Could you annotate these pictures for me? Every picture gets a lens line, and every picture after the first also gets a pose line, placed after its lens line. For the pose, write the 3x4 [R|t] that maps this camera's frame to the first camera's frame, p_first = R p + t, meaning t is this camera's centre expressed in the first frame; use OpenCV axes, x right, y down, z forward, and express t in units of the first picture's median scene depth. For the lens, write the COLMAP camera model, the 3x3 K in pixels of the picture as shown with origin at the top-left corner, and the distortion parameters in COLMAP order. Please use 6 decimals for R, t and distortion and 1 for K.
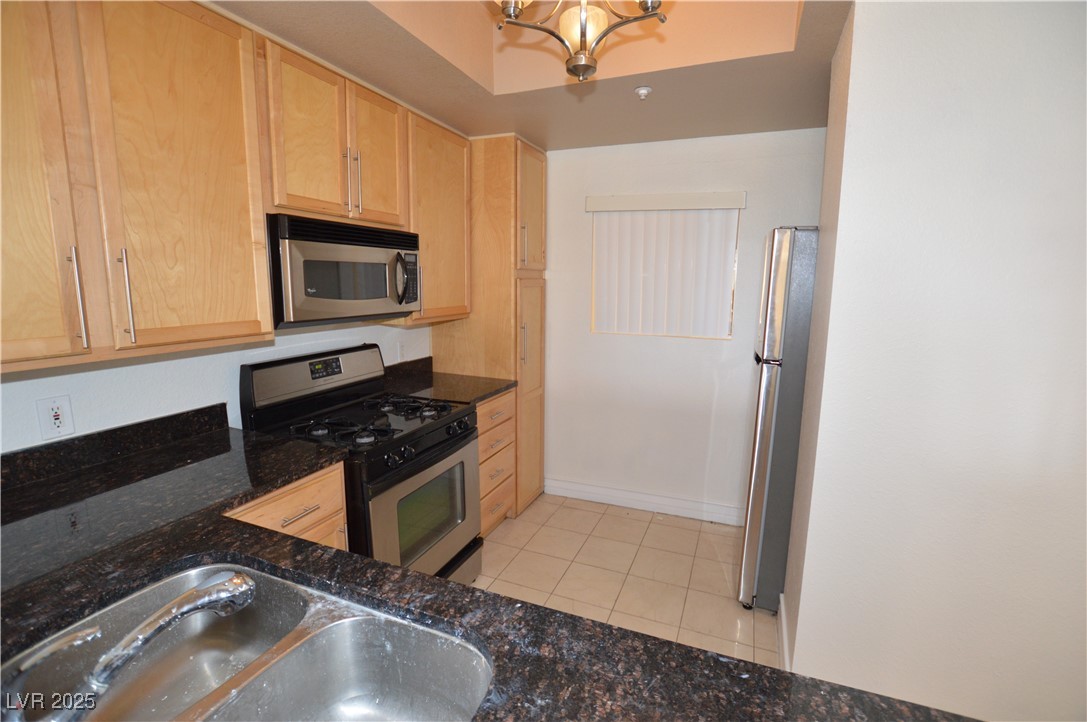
lens RADIAL K [[483.8, 0, 545.1], [0, 483.8, 356.1], [0, 0, 1]] dist [-0.035734, 0.004558]
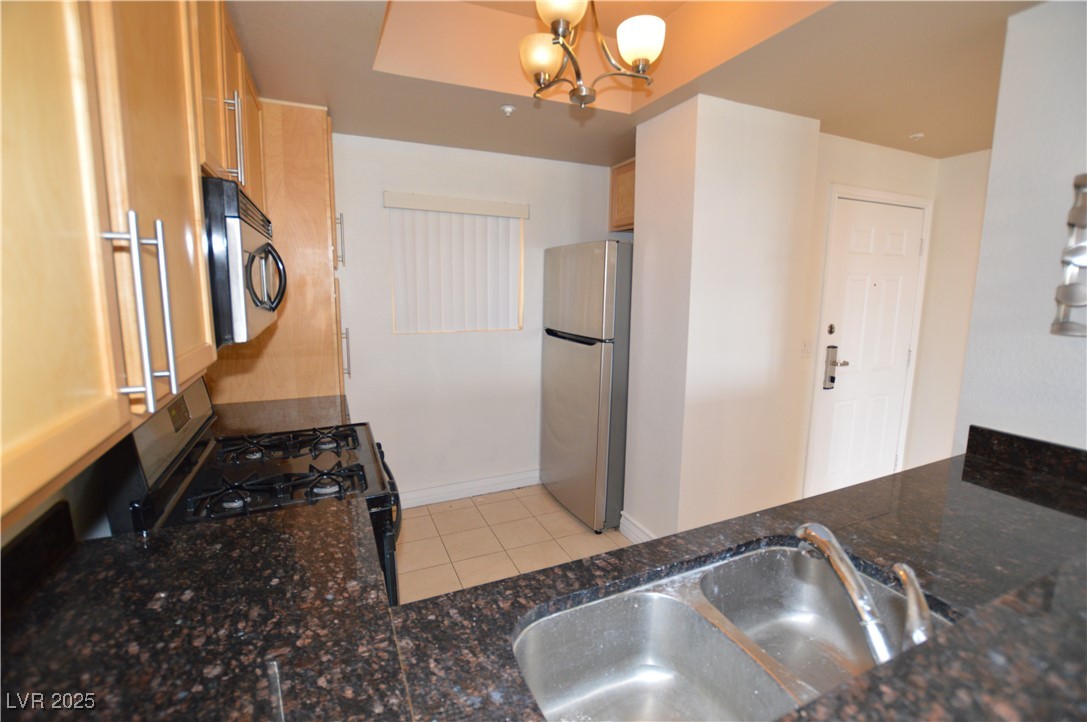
lens RADIAL K [[483.8, 0, 545.1], [0, 483.8, 356.1], [0, 0, 1]] dist [-0.035734, 0.004558]
pose [[0.690220, -0.115934, 0.714251, -1.093410], [0.113442, 0.992213, 0.051426, -0.058088], [-0.714651, 0.045530, 0.697997, 0.350436]]
